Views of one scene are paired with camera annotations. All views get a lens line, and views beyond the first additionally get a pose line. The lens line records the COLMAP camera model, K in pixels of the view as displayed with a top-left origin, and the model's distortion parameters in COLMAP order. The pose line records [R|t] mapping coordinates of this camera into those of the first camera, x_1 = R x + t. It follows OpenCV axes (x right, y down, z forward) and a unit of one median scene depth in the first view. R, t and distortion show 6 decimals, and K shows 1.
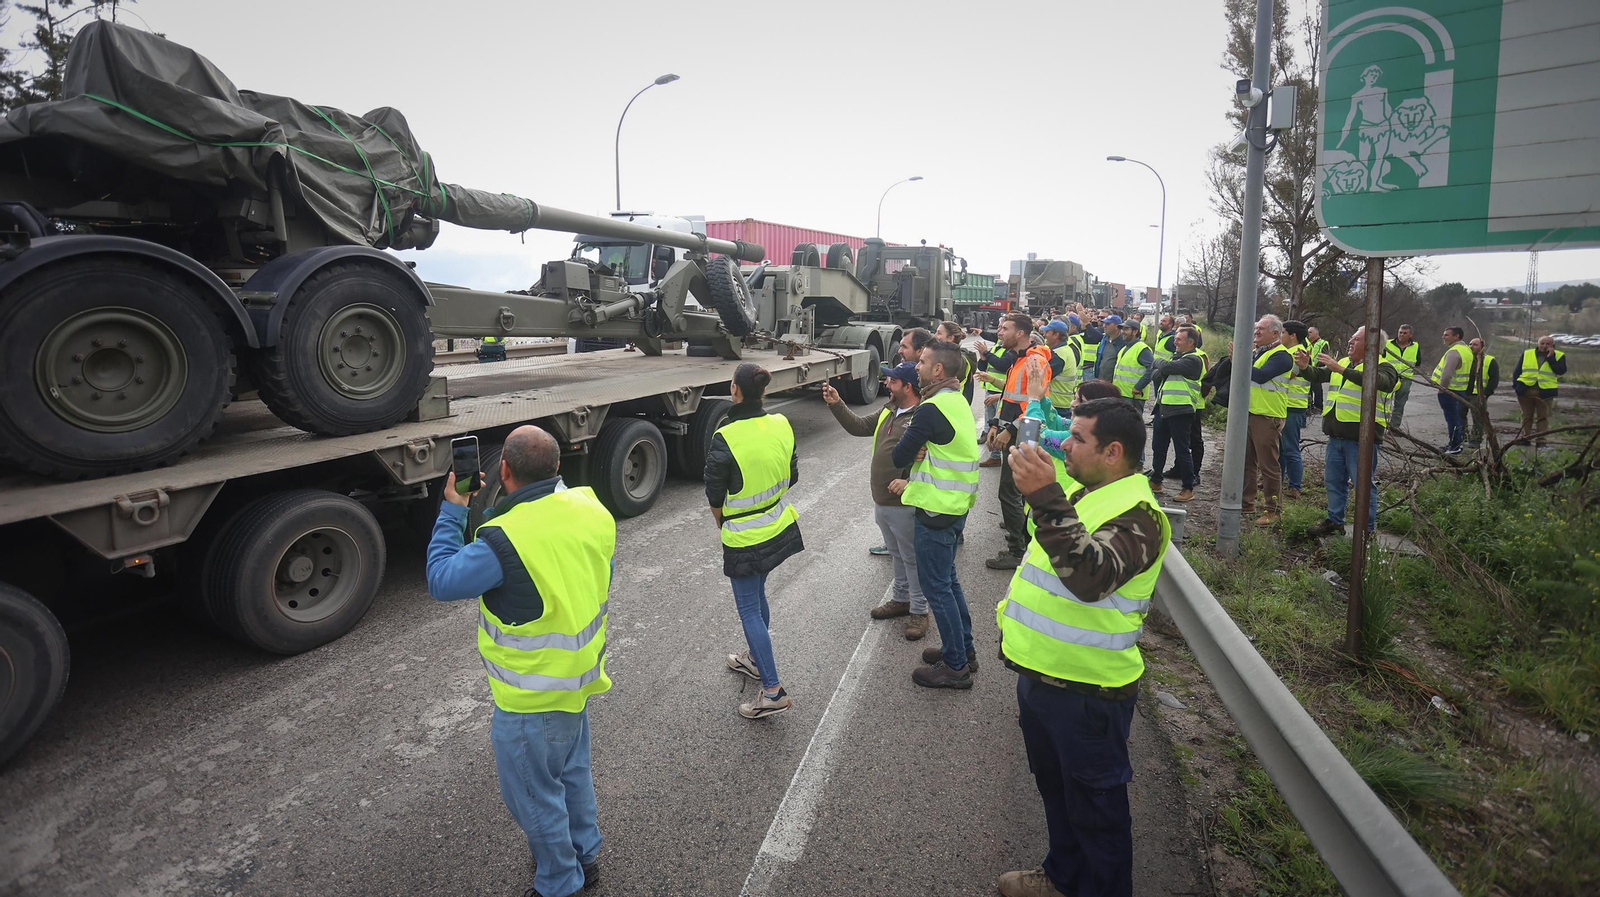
lens RADIAL K [[1144.1, 0, 795.0], [0, 1144.1, 432.9], [0, 0, 1]] dist [-0.099168, 0.110111]
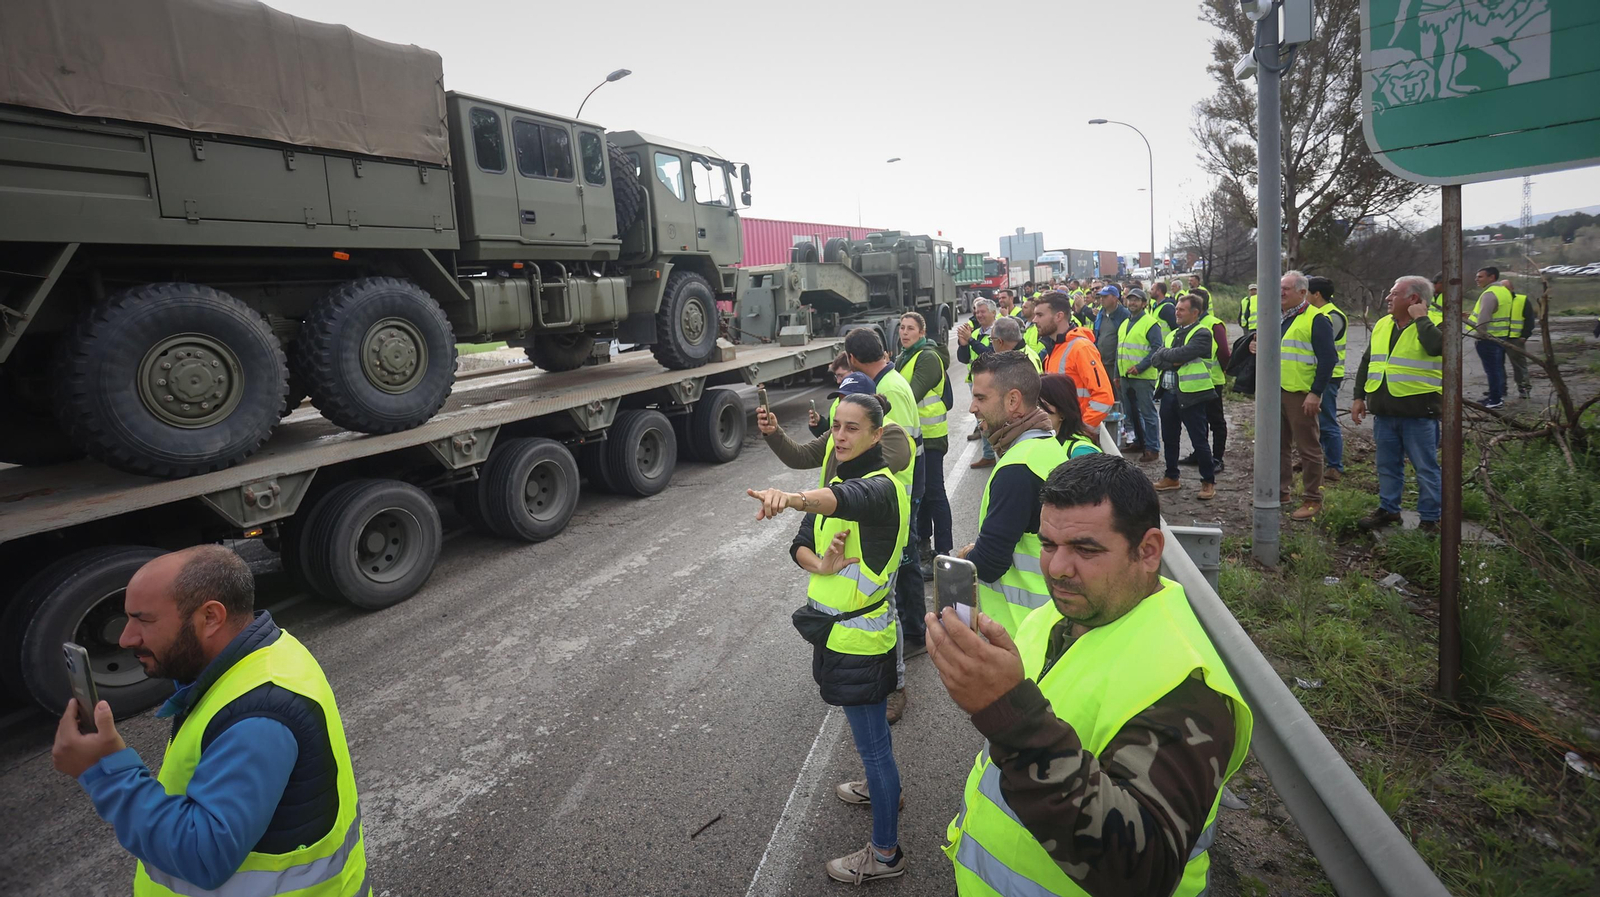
lens RADIAL K [[1112.1, 0, 800.0], [0, 1112.1, 448.5], [0, 0, 1]] dist [-0.091239, 0.086956]
pose [[0.996632, -0.081650, -0.007603, 0.046960], [0.081805, 0.996387, 0.022833, -0.021486], [0.005711, -0.023378, 0.999710, 0.173355]]
